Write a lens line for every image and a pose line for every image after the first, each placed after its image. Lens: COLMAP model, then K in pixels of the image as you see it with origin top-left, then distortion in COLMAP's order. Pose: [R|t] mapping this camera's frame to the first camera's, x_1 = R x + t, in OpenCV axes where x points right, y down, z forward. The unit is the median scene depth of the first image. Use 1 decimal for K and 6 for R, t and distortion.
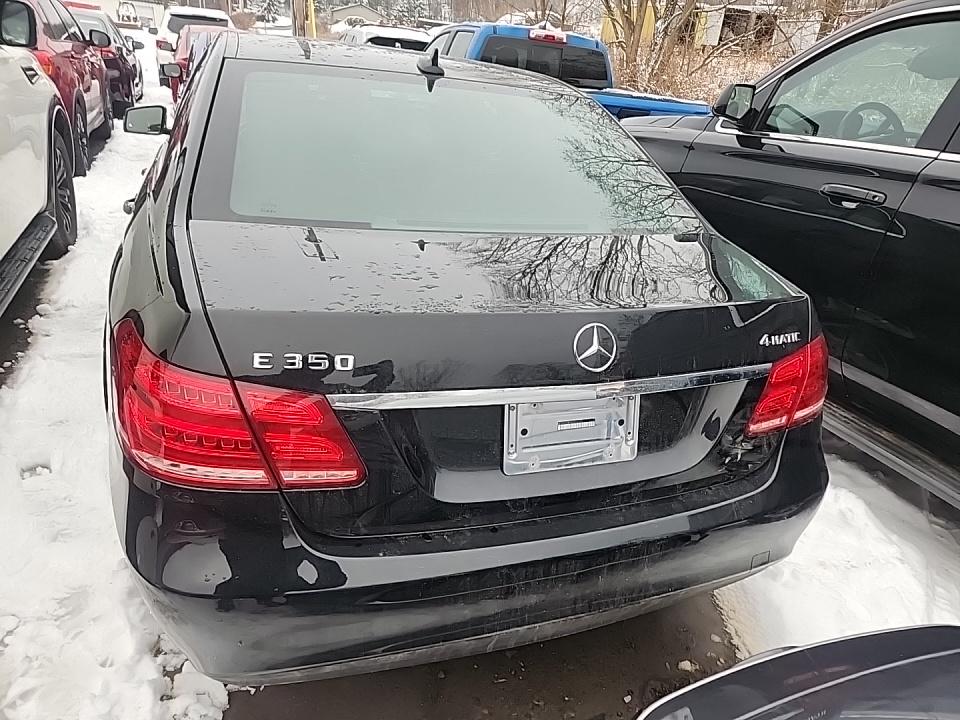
lens RADIAL K [[652.6, 0, 480.6], [0, 652.6, 365.2], [0, 0, 1]] dist [0.031784, -0.003182]
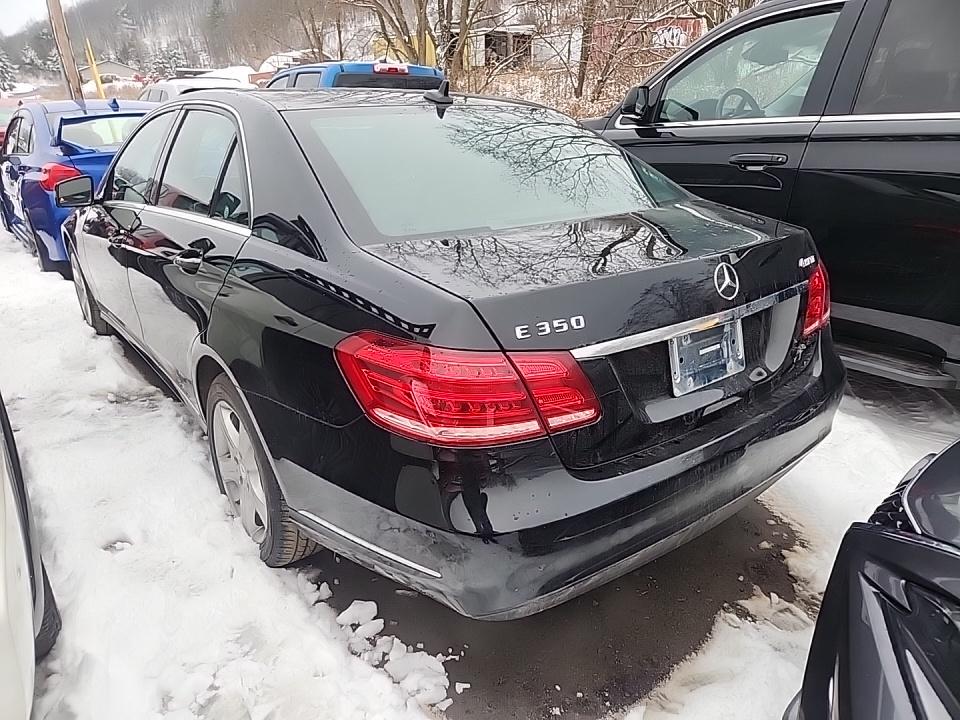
lens RADIAL K [[641.3, 0, 480.0], [0, 641.3, 360.0], [0, 0, 1]] dist [0.064557, -0.050330]
pose [[0.954088, -0.206113, 0.217334, -0.357410], [0.214835, 0.976502, -0.017029, 0.024953], [-0.208718, 0.062938, 0.975949, -0.083864]]
